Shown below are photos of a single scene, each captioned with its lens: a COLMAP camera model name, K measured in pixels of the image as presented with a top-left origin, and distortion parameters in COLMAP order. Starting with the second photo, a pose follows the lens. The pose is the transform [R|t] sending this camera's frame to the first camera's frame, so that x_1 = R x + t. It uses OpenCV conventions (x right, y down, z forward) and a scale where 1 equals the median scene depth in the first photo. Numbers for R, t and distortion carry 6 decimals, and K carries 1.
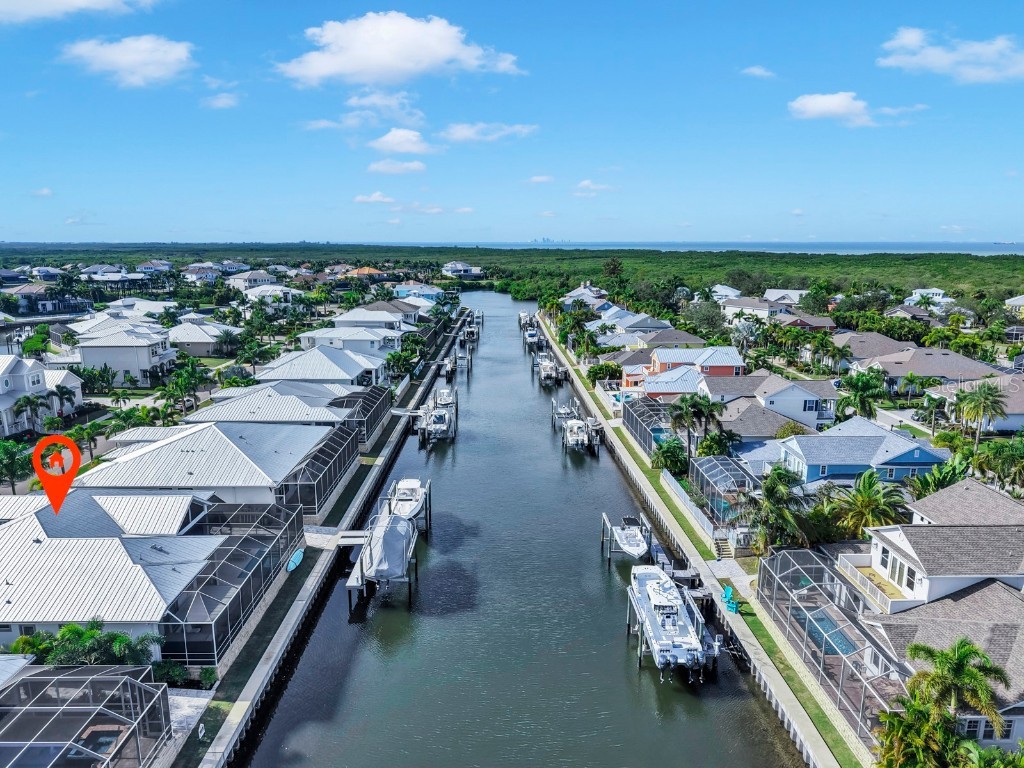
lens RADIAL K [[685.4, 0, 516.7], [0, 685.4, 387.3], [0, 0, 1]] dist [0.045071, -0.038853]
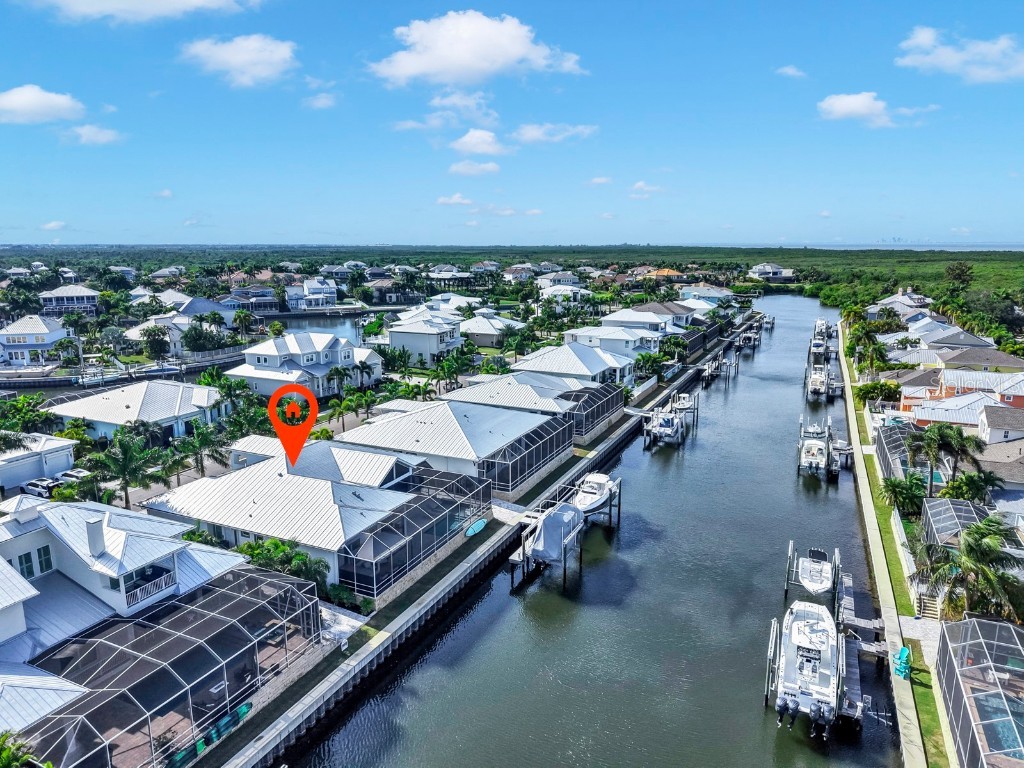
lens RADIAL K [[683.2, 0, 515.1], [0, 683.2, 403.6], [0, 0, 1]] dist [0.095068, -0.137151]
pose [[0.899165, 0.098404, -0.426403, 0.117254], [-0.089904, 0.995144, 0.040074, -0.000631], [0.428275, 0.002302, 0.903645, 0.012210]]
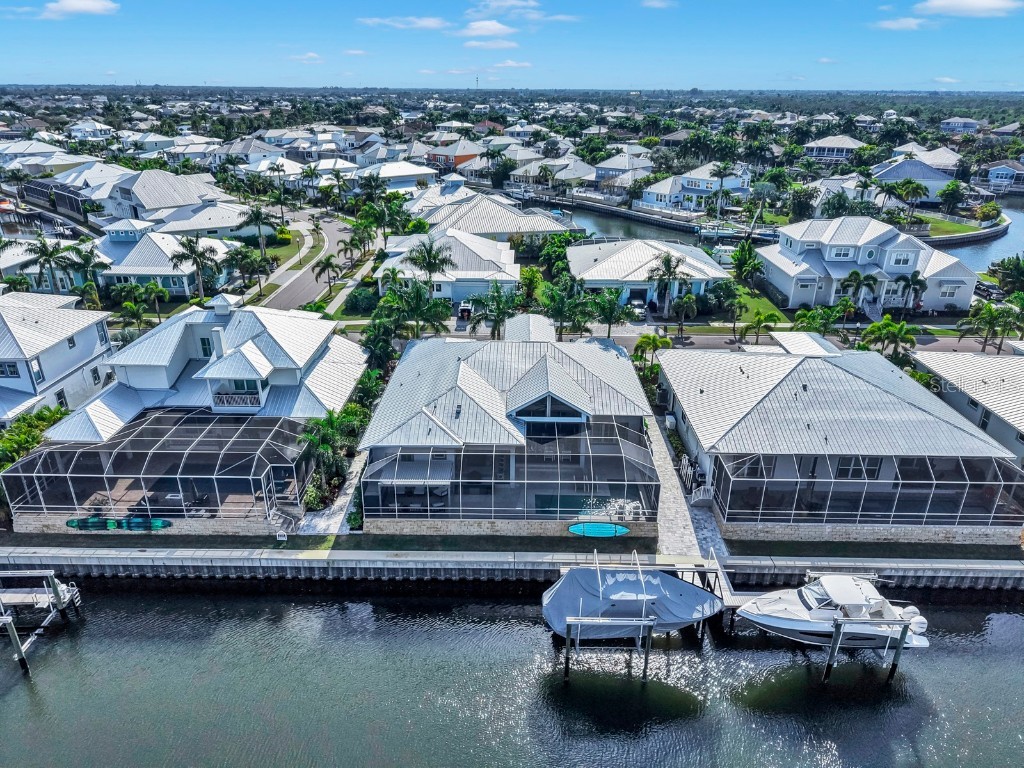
lens RADIAL K [[683.9, 0, 512.0], [0, 683.9, 384.0], [0, 0, 1]] dist [0.052423, -0.003930]
pose [[-0.034063, 0.393827, -0.918553, 0.199225], [-0.216054, 0.894452, 0.391506, -0.108363], [0.975787, 0.211793, 0.054620, 0.507405]]
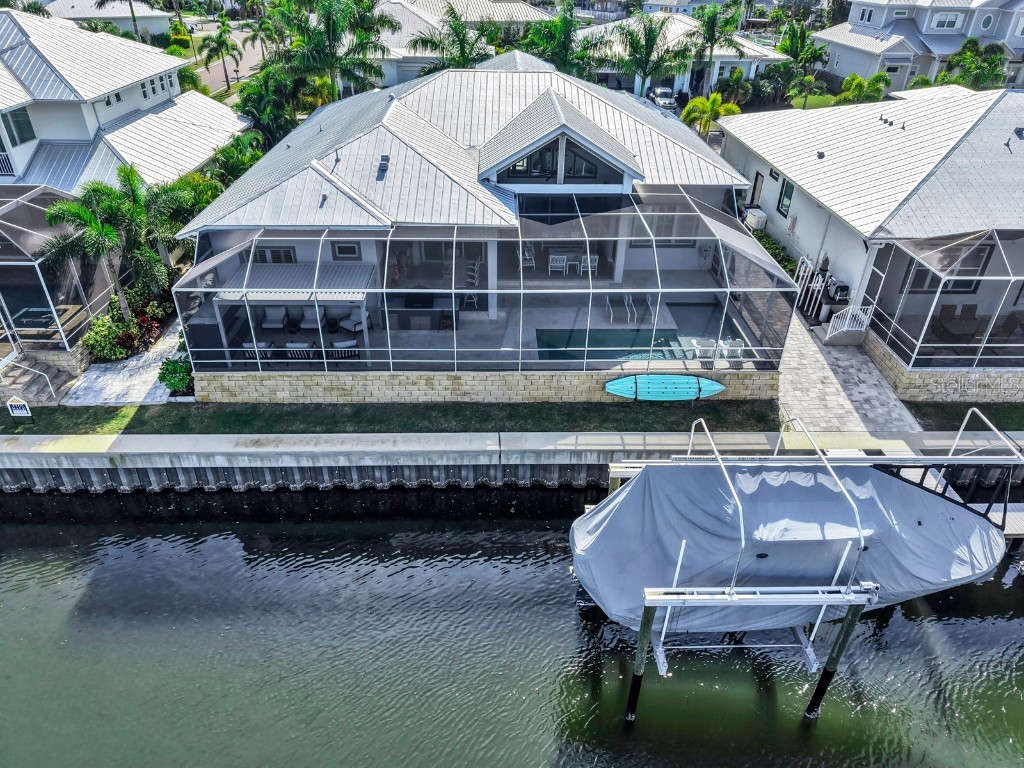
lens RADIAL K [[685.4, 0, 516.7], [0, 685.4, 387.3], [0, 0, 1]] dist [0.045071, -0.038853]
pose [[0.011182, 0.535300, -0.844588, 0.007070], [-0.227828, 0.823789, 0.519102, 0.039057], [0.973637, 0.186616, 0.131168, 0.530629]]
